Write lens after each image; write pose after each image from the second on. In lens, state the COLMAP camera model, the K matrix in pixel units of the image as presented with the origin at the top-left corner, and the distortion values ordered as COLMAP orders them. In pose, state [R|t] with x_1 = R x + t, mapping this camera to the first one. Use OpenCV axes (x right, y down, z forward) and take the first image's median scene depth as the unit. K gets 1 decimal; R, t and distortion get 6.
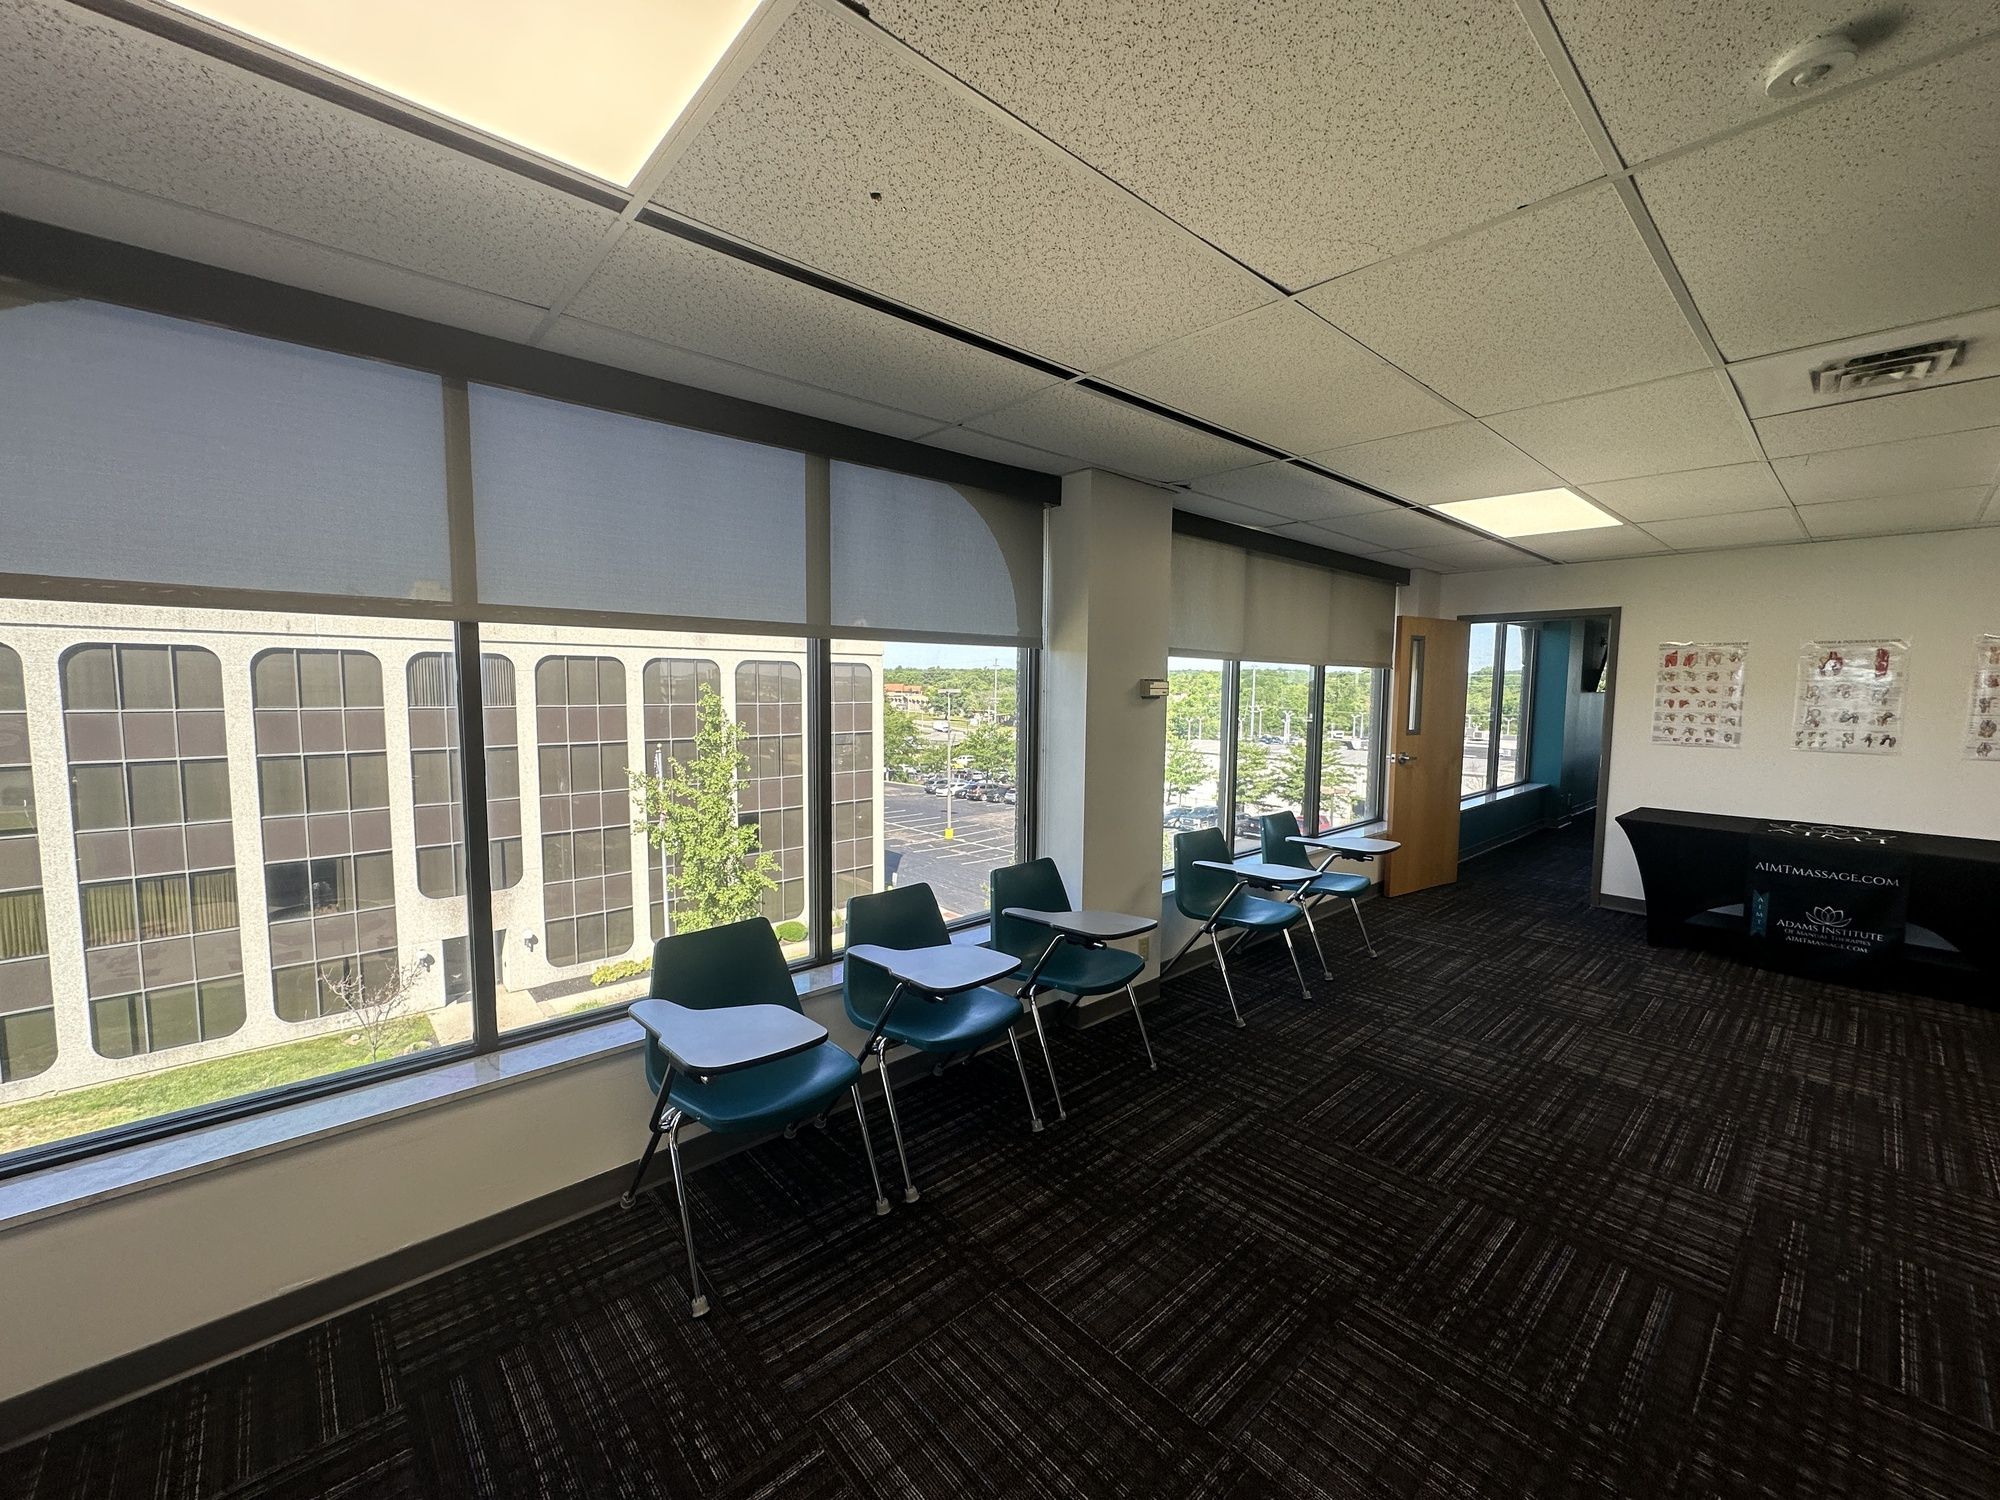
lens RADIAL K [[797.1, 0, 1032.0], [0, 797.1, 757.3], [0, 0, 1]] dist [0.002063, 0.000641]
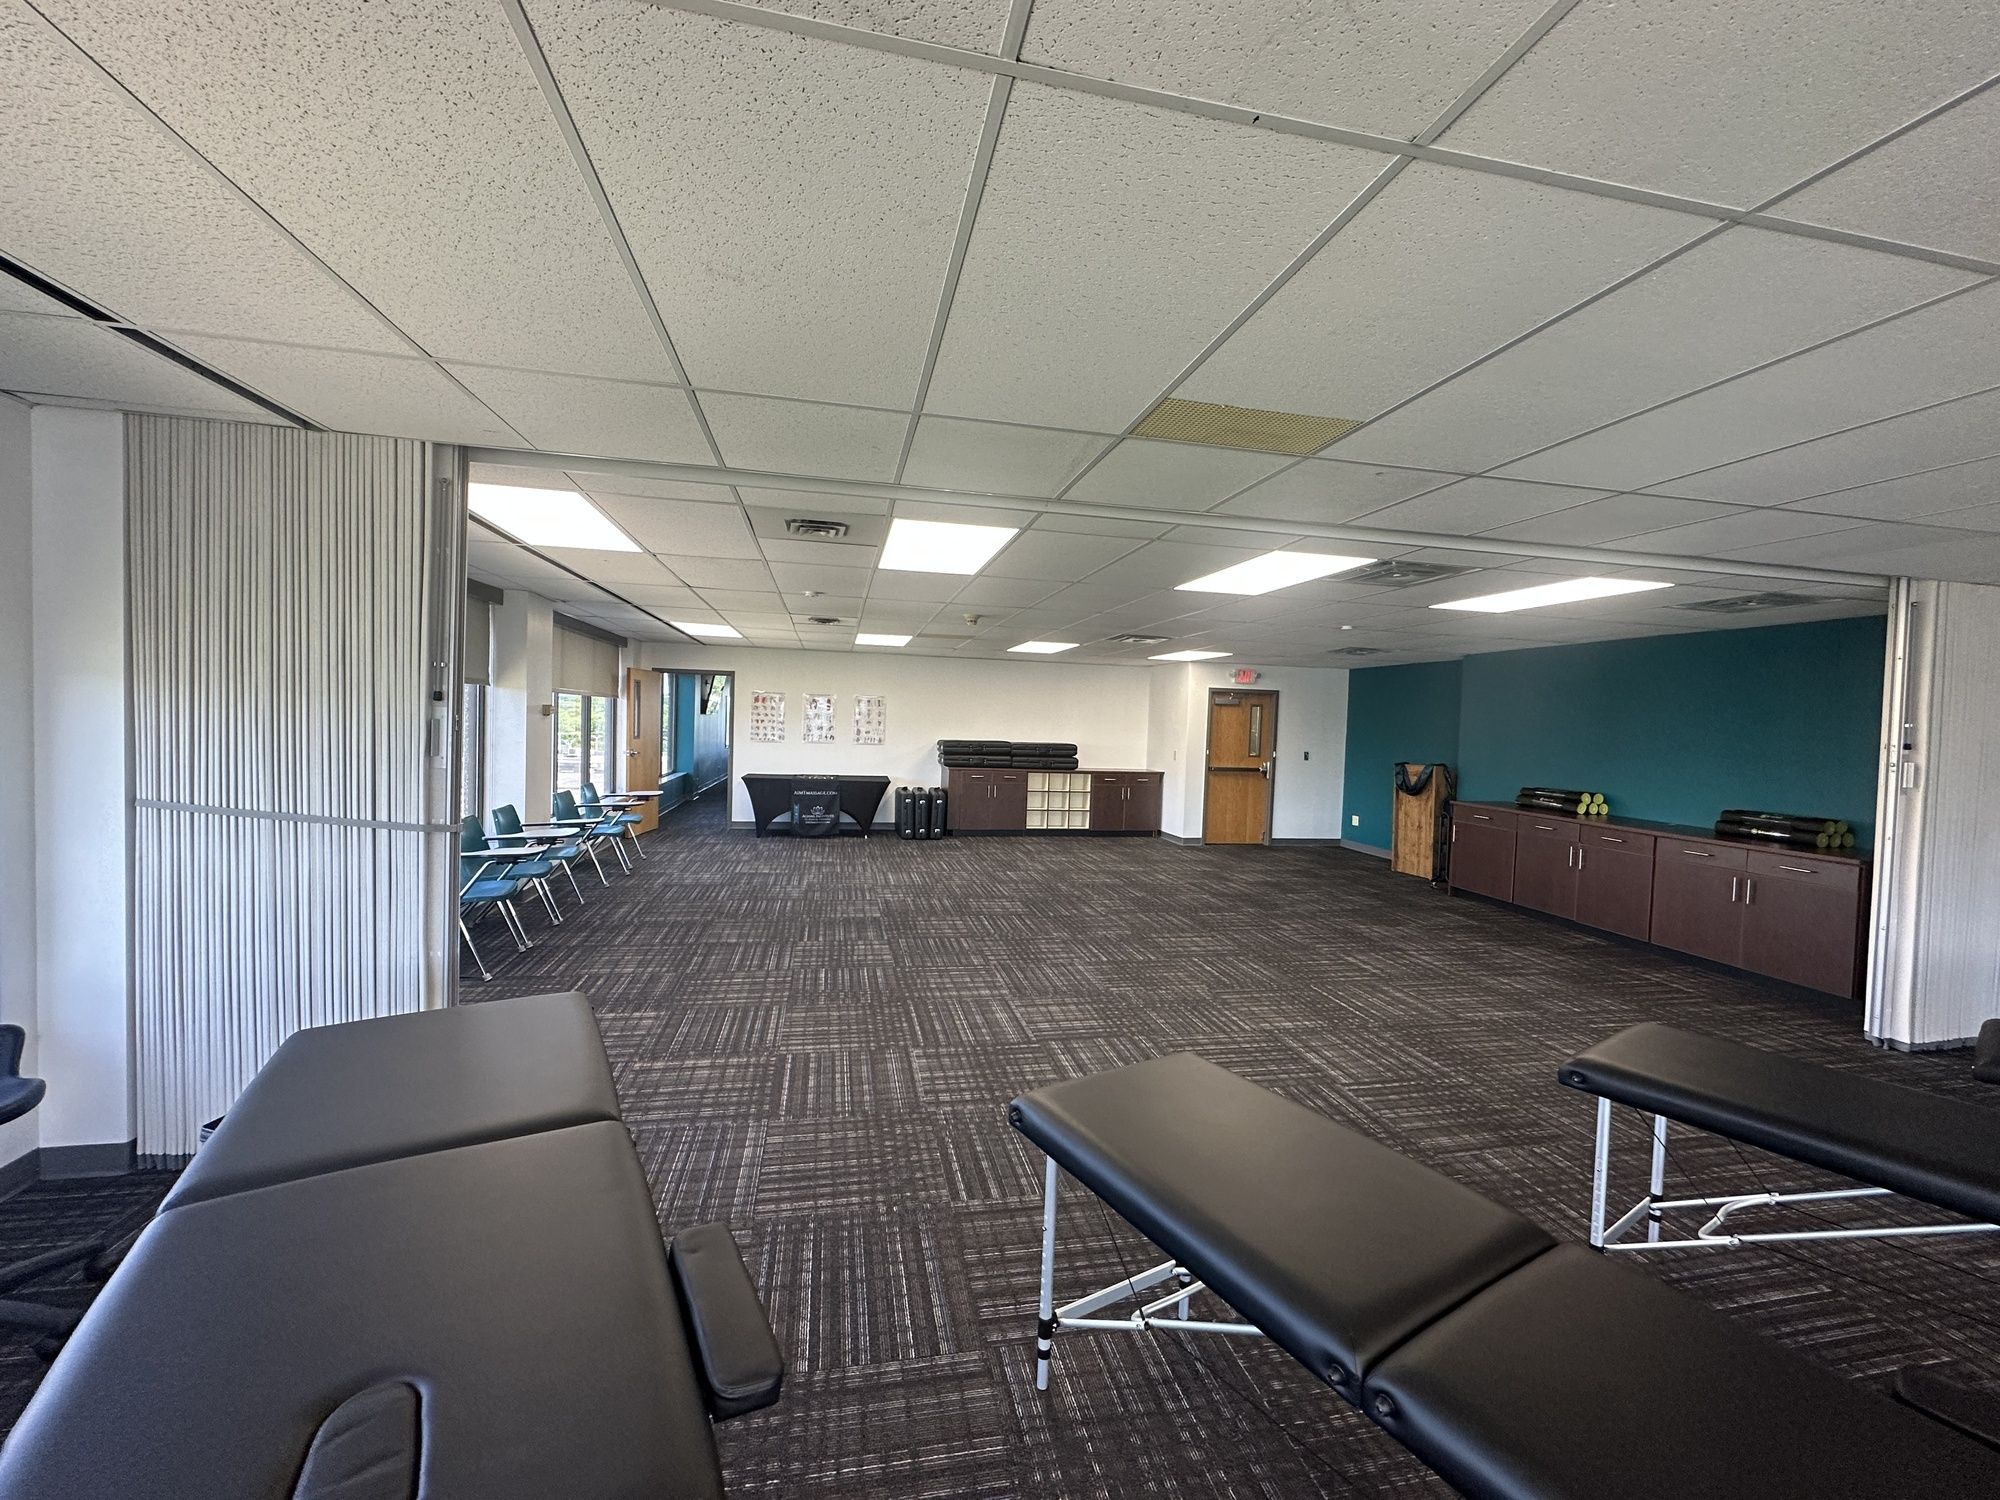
lens RADIAL K [[797.1, 0, 1001.1], [0, 797.1, 751.0], [0, 0, 1]] dist [0.002063, 0.000641]
pose [[0.514961, -0.025766, 0.856826, -0.635758], [0.055670, 0.998443, -0.003434, 0.051032], [-0.855404, 0.049468, 0.515594, -0.588393]]
